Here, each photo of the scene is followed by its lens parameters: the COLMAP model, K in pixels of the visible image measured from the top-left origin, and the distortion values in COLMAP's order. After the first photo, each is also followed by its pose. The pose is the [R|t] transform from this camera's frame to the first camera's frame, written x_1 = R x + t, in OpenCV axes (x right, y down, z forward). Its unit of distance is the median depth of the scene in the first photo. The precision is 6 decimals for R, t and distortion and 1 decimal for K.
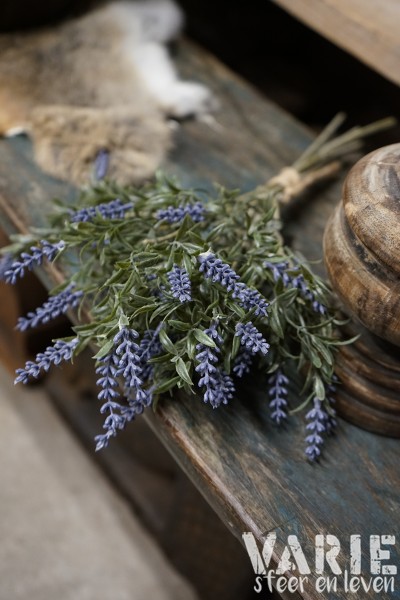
lens RADIAL K [[647.8, 0, 199.8], [0, 647.8, 300.1], [0, 0, 1]] dist [-0.005158, 0.000000]
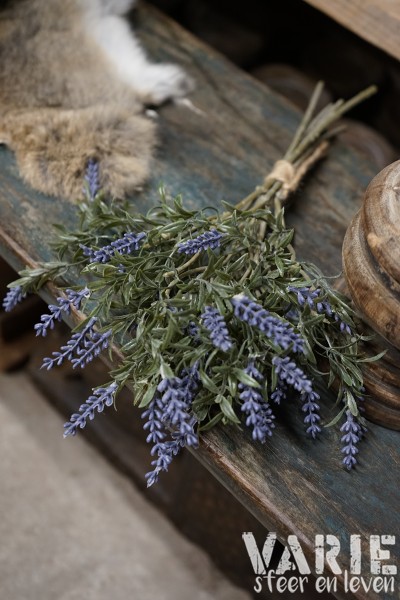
lens RADIAL K [[687.1, 0, 200.2], [0, 687.1, 299.9], [0, 0, 1]] dist [-0.006693, 0.000000]
pose [[0.991702, -0.109629, 0.067143, -0.110137], [0.101348, 0.988027, 0.116323, -0.175022], [-0.079091, -0.108553, 0.990939, -0.067187]]
